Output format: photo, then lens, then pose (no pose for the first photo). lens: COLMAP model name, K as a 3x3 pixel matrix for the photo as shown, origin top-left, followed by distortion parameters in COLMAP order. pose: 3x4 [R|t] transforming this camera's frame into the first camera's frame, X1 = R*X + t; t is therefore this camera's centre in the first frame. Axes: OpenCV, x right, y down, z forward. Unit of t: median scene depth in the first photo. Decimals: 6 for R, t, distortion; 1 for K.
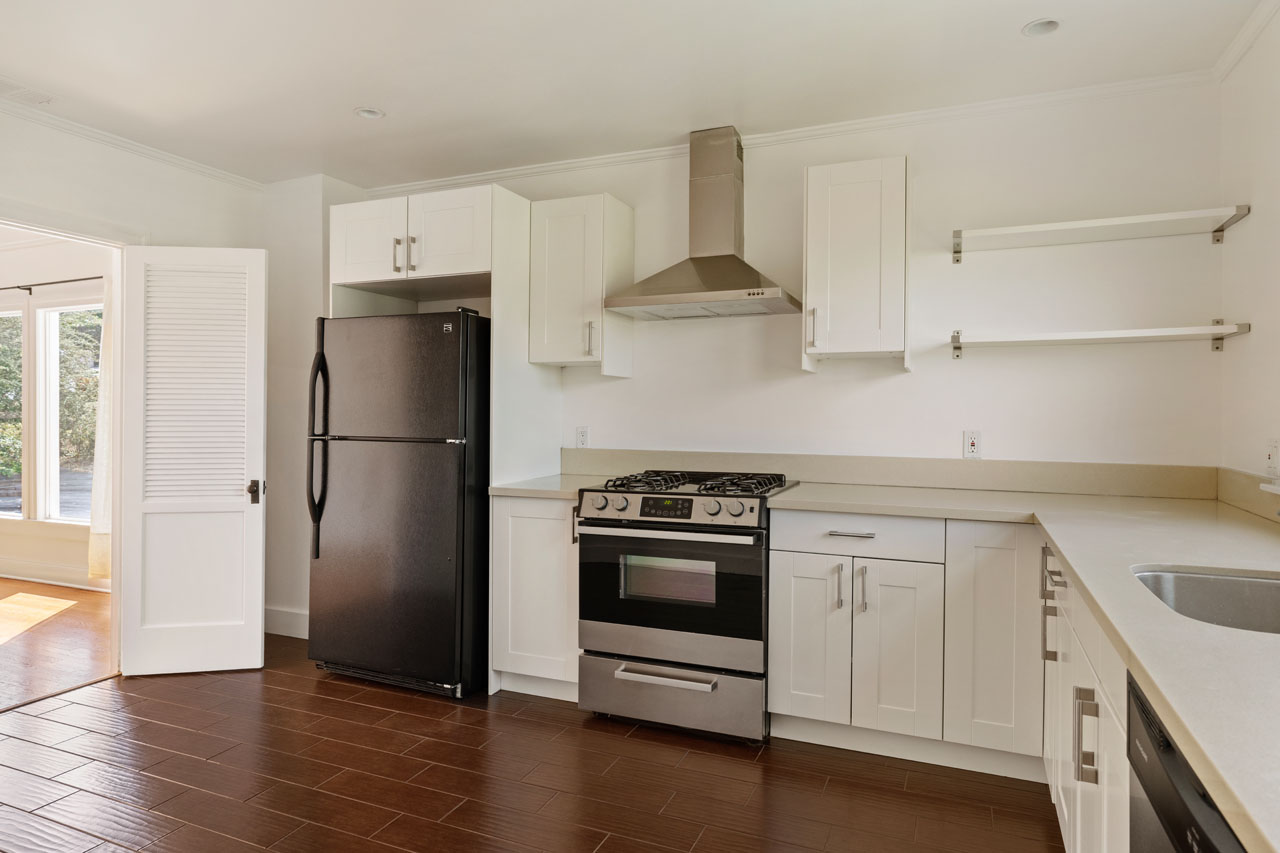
lens RADIAL K [[763.4, 0, 644.1], [0, 763.4, 413.5], [0, 0, 1]] dist [0.012309, -0.000014]
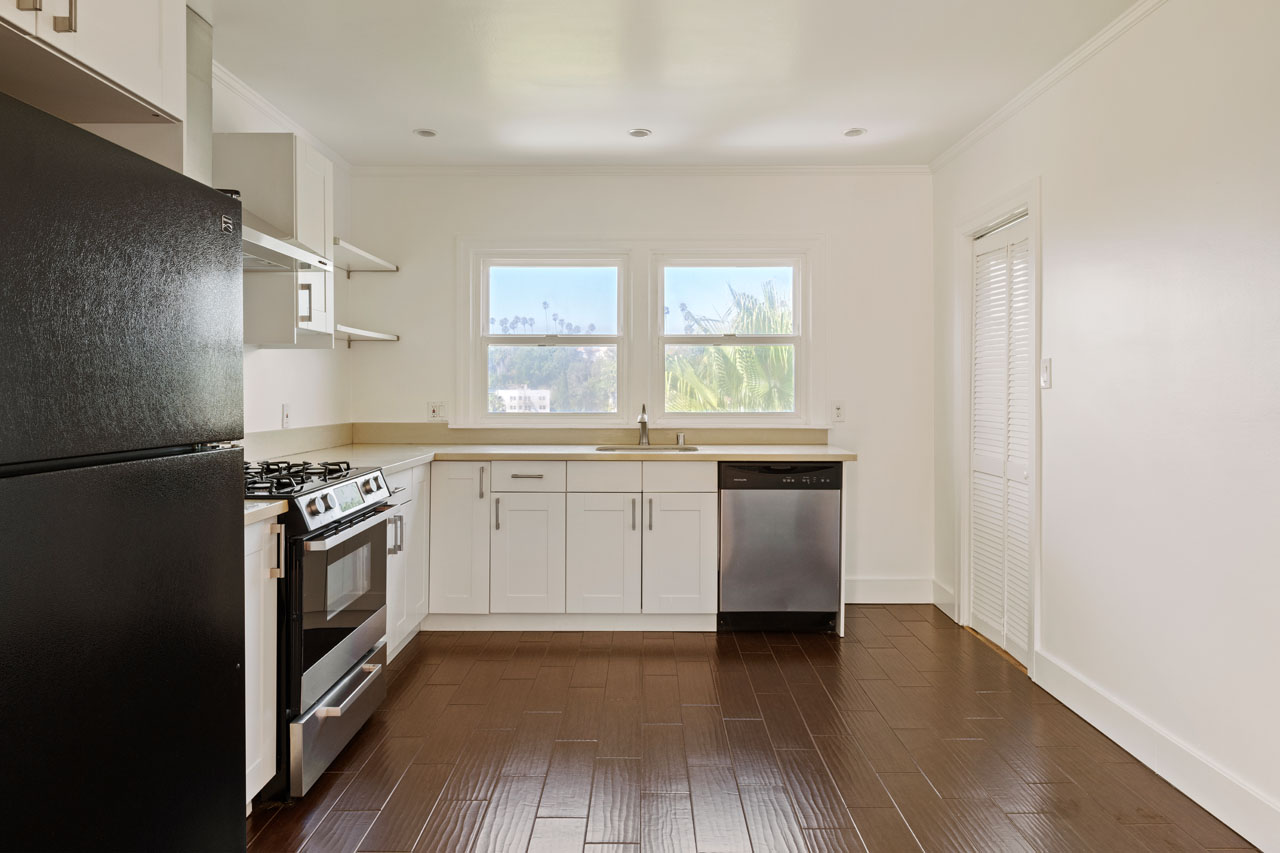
lens RADIAL K [[763.4, 0, 631.0], [0, 763.4, 401.5], [0, 0, 1]] dist [0.012309, -0.000014]
pose [[-0.364493, -0.015857, 0.931071, -0.881116], [0.005890, 0.999796, 0.019333, -0.000845], [-0.931187, 0.012531, -0.364325, 0.994935]]
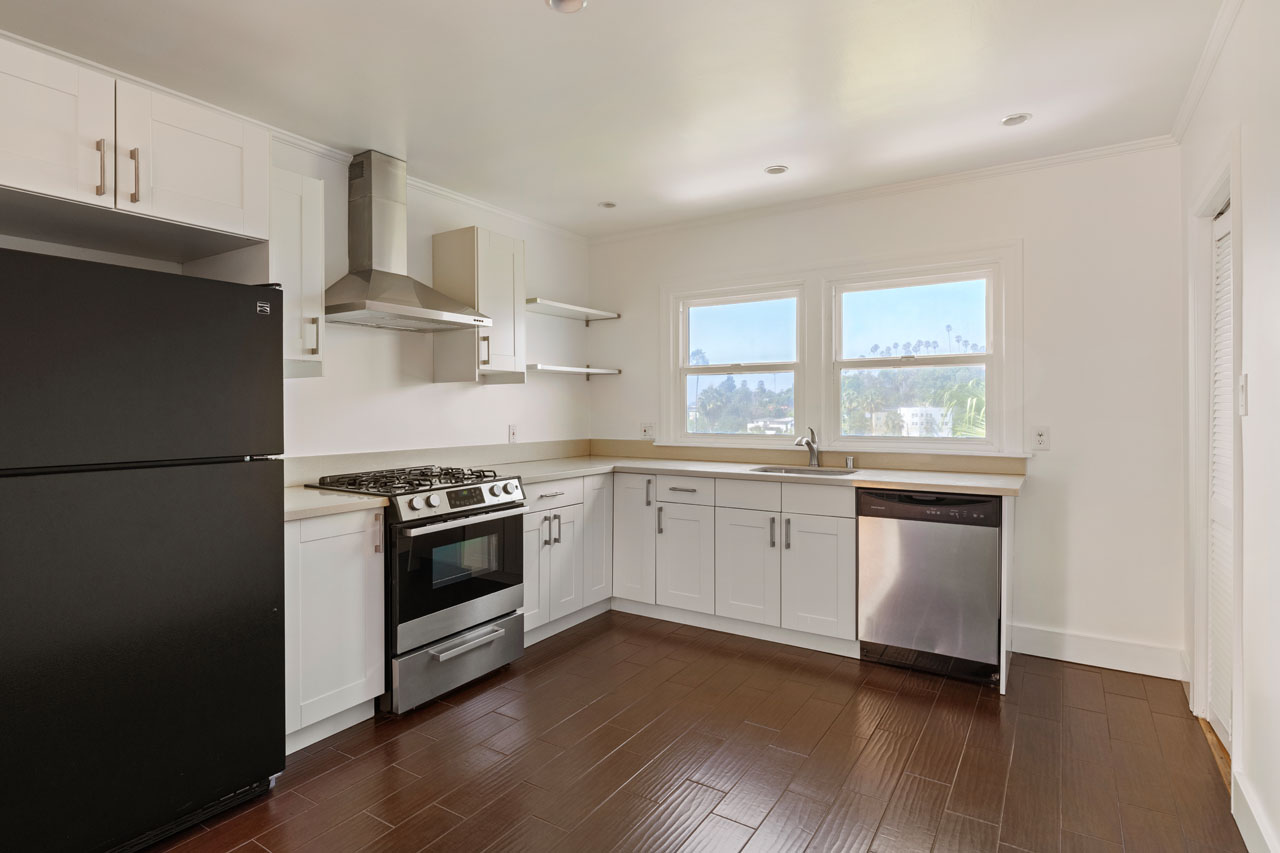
lens RADIAL K [[644.5, 0, 639.7], [0, 644.5, 418.9], [0, 0, 1]] dist [0.004727, -0.000060]
pose [[0.187815, -0.018784, 0.982025, -0.855191], [0.010294, 0.999800, 0.017155, -0.009695], [-0.982151, 0.006887, 0.187970, 0.539219]]
